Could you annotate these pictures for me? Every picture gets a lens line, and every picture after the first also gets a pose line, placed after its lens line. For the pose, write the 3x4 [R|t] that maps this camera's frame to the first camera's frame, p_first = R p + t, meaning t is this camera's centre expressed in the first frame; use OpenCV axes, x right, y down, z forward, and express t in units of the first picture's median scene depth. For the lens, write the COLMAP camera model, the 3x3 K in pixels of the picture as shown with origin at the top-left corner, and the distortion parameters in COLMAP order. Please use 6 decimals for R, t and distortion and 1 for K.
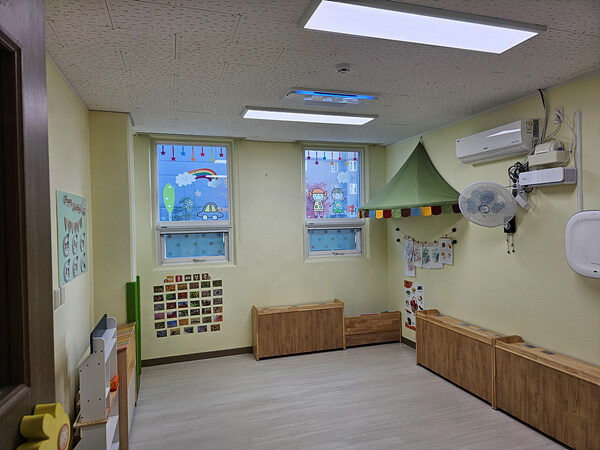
lens RADIAL K [[409.3, 0, 297.1], [0, 409.3, 223.7], [0, 0, 1]] dist [0.077161, -0.075218]
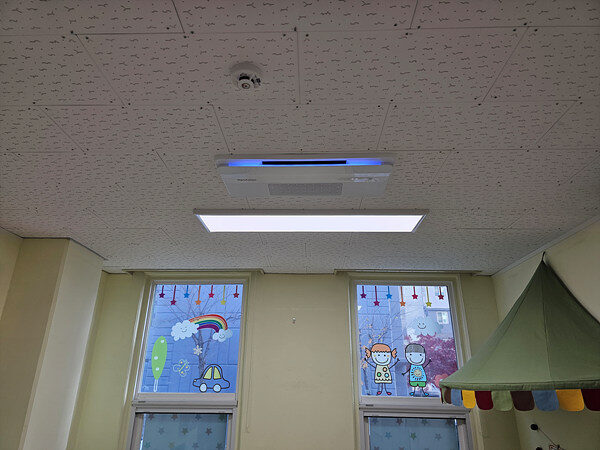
lens RADIAL K [[396.3, 0, 300.0], [0, 396.3, 225.0], [0, 0, 1]] dist [0.054392, -0.036218]
pose [[0.938823, -0.092867, -0.331644, 0.170222], [-0.035224, 0.932018, -0.360696, -0.033000], [0.342595, 0.350312, 0.871728, 0.384401]]
